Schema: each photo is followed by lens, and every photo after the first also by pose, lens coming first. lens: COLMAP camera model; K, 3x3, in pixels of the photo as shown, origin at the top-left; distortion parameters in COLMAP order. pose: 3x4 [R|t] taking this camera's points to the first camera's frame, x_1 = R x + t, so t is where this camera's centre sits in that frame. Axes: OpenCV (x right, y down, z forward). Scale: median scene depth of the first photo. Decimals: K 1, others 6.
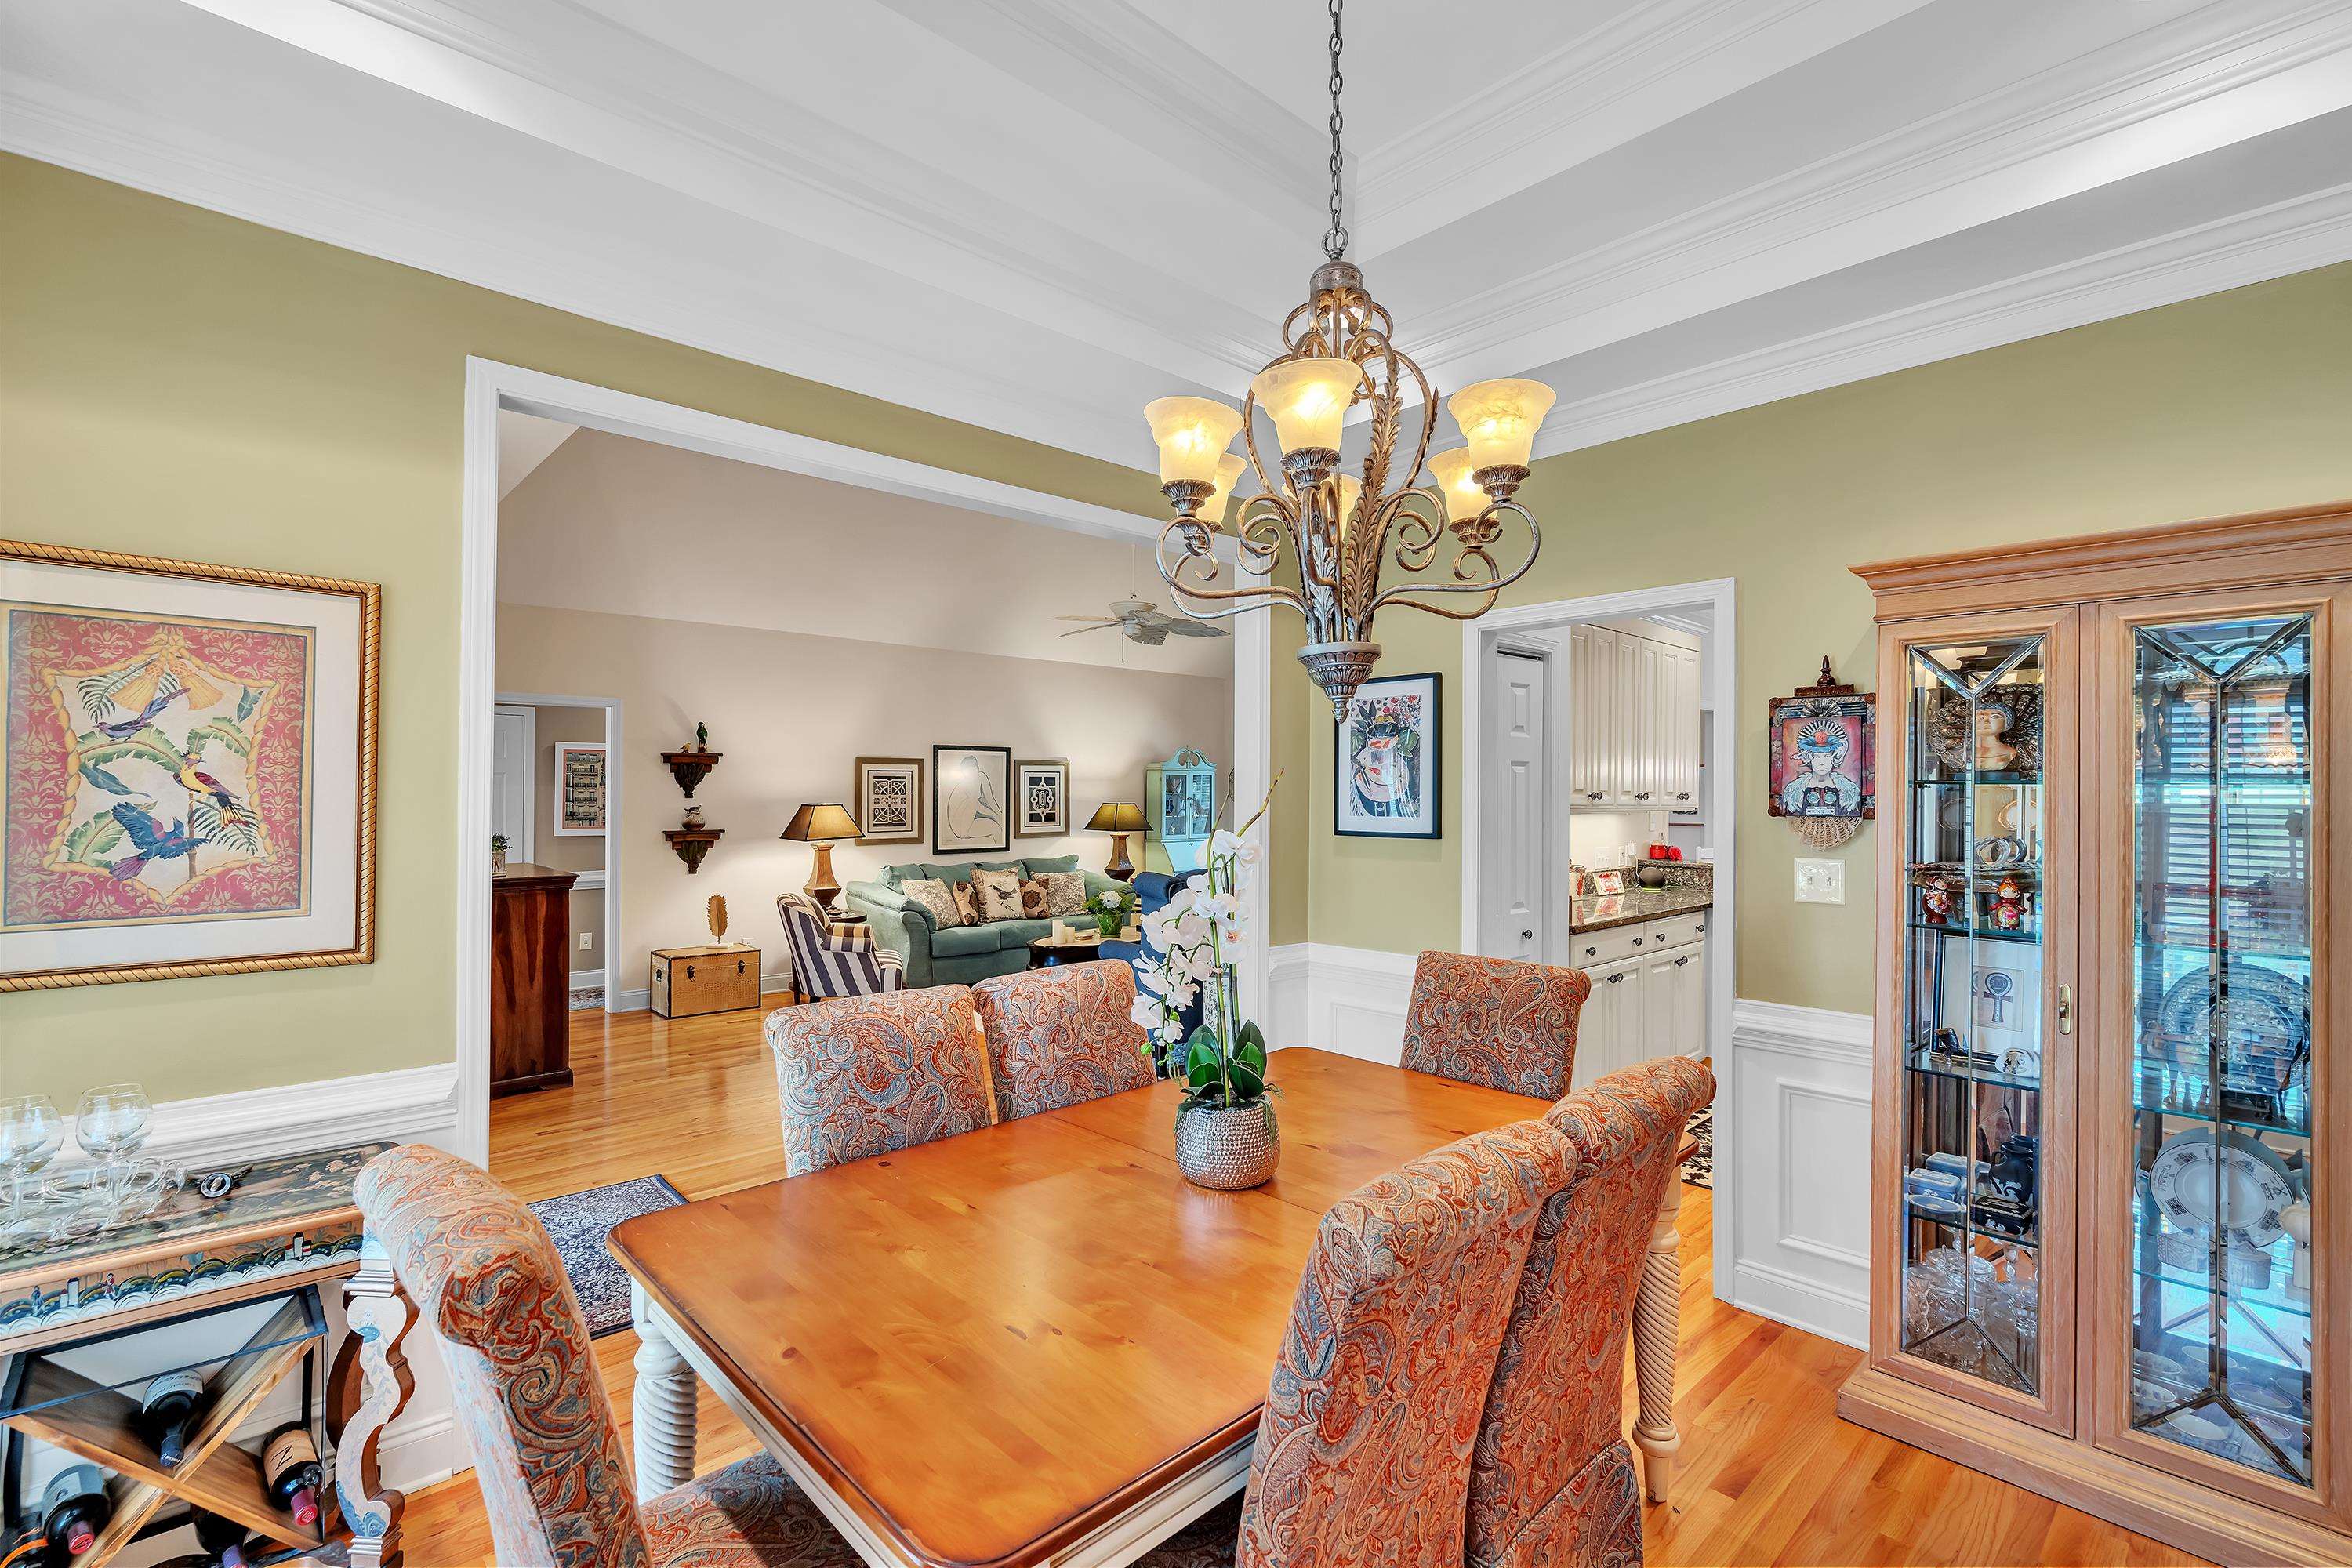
lens RADIAL K [[1055.6, 0, 1181.6], [0, 1055.6, 785.9], [0, 0, 1]] dist [0.000249, 0.000158]
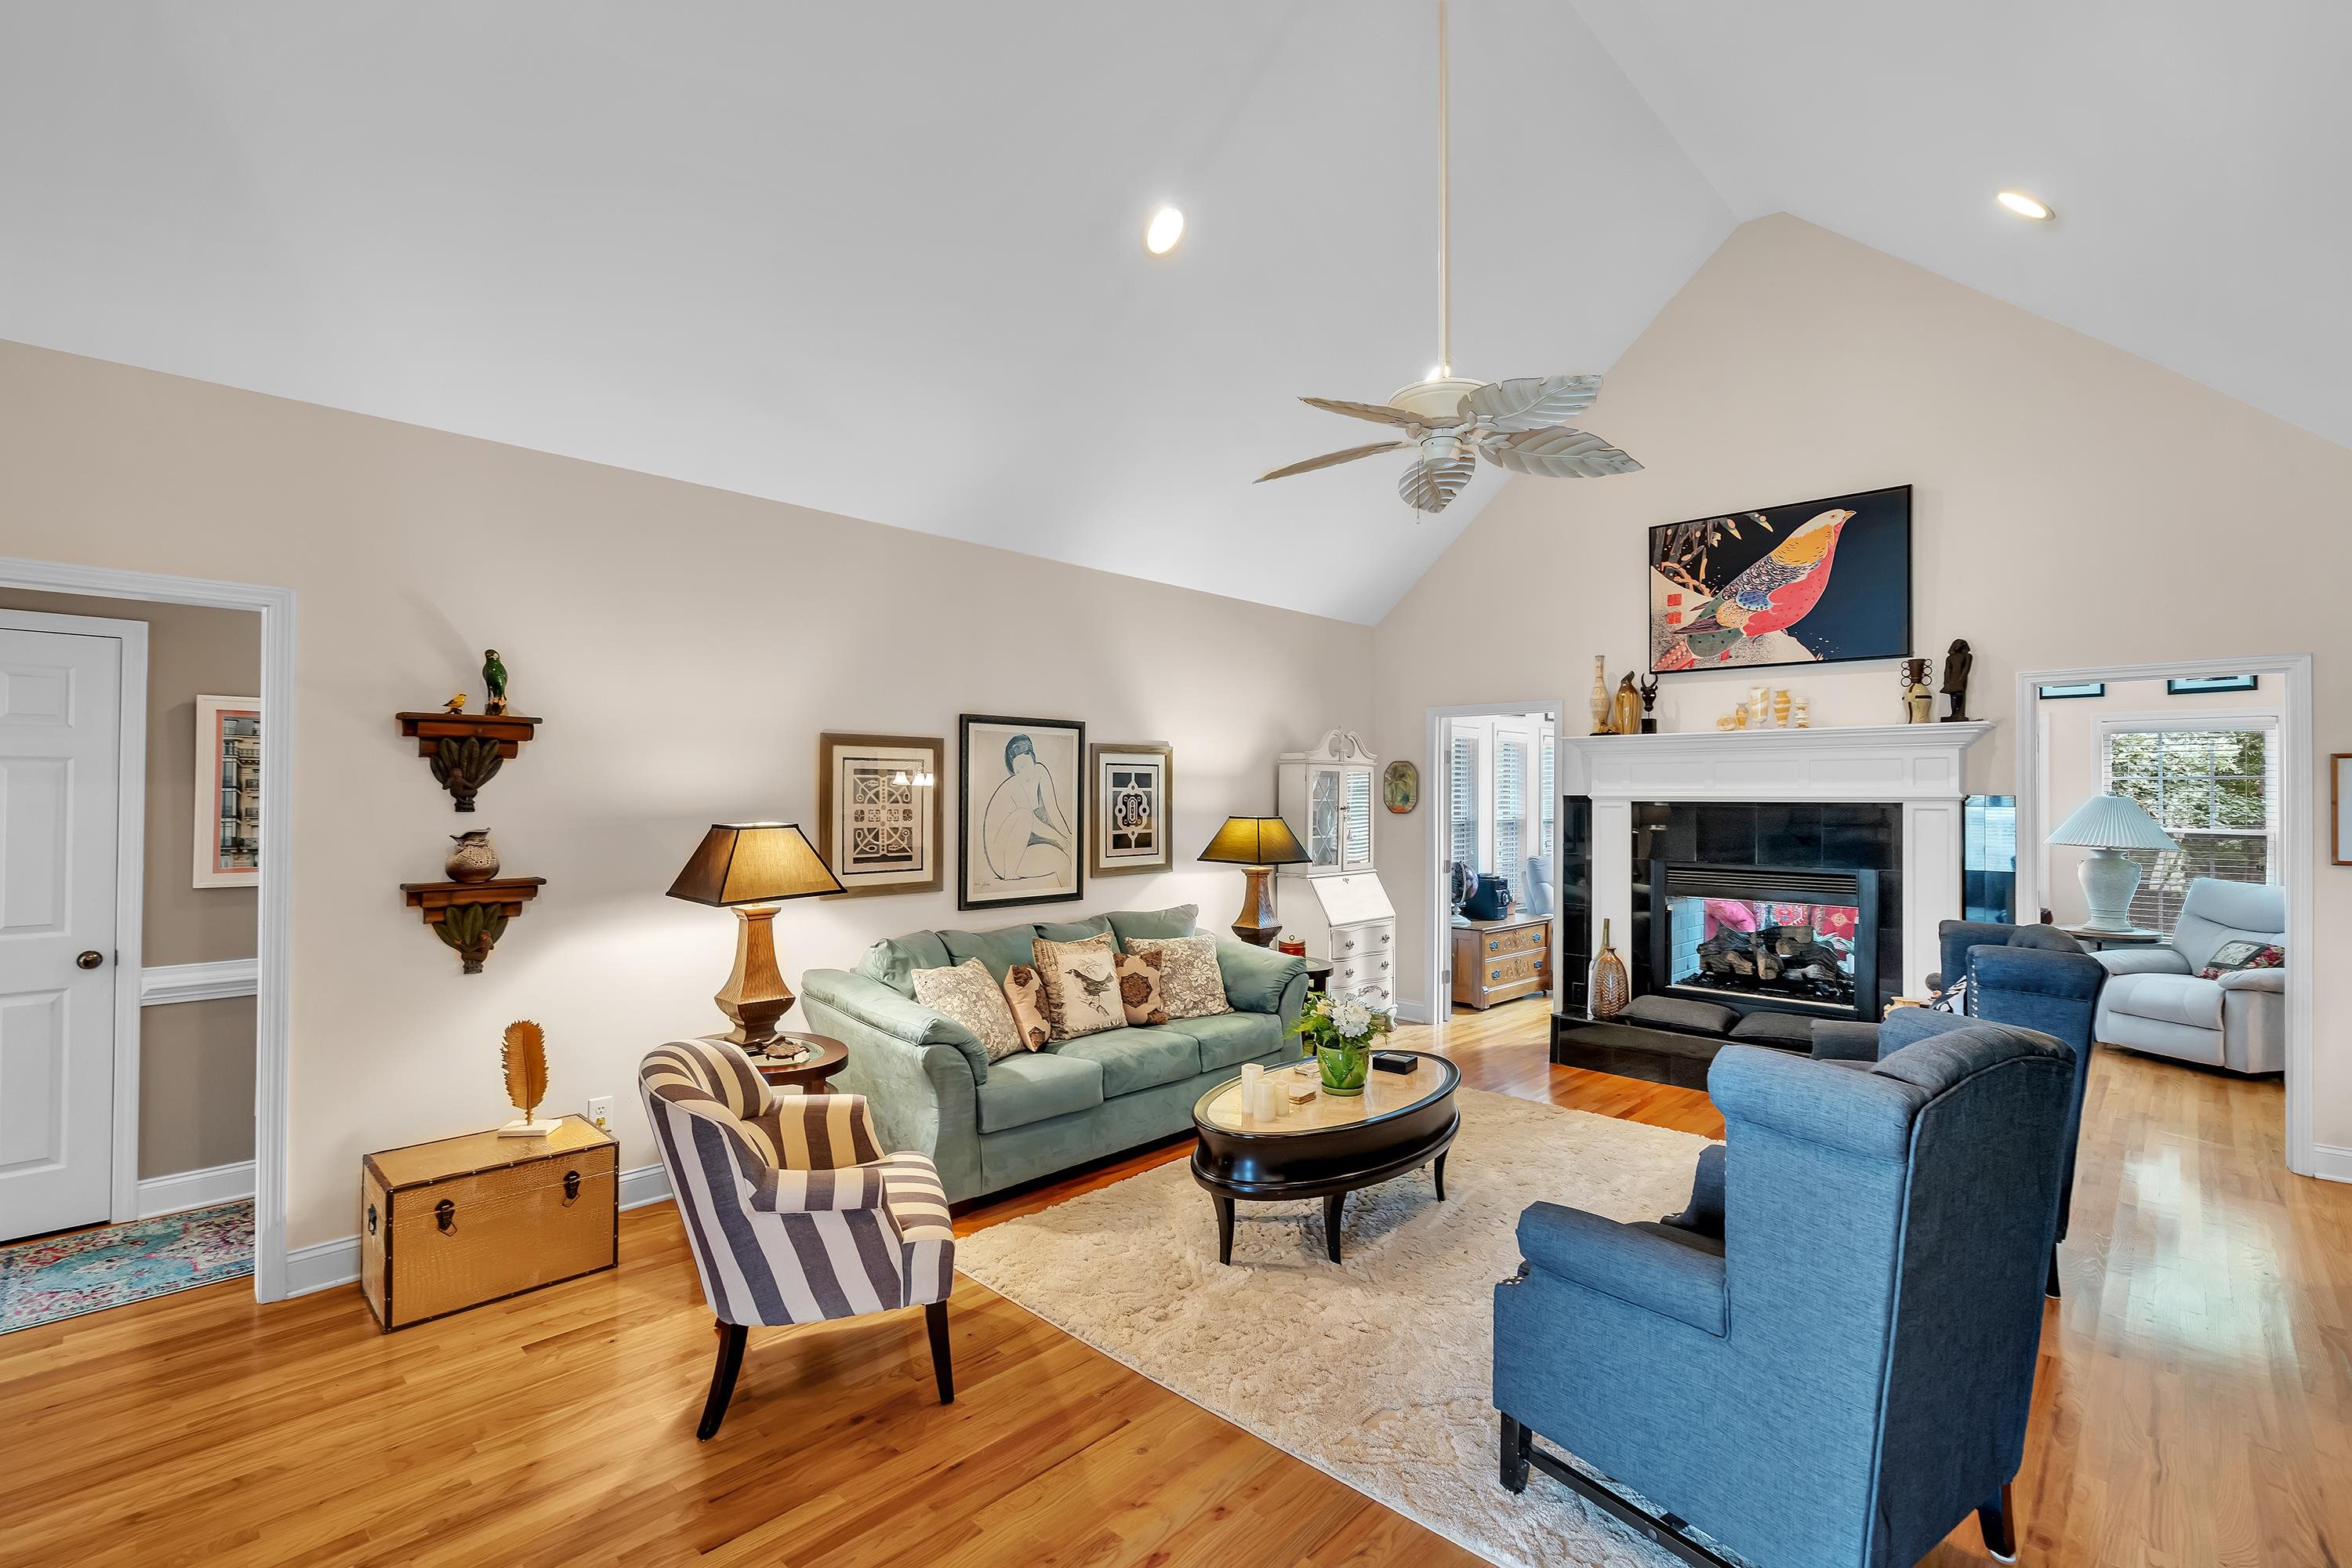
lens RADIAL K [[1055.6, 0, 1181.6], [0, 1055.6, 785.9], [0, 0, 1]] dist [0.000249, 0.000158]
pose [[0.998464, 0.003935, 0.055264, -0.158105], [-0.003833, 0.999991, -0.001947, -0.000253], [-0.055271, 0.001732, 0.998470, 0.464045]]
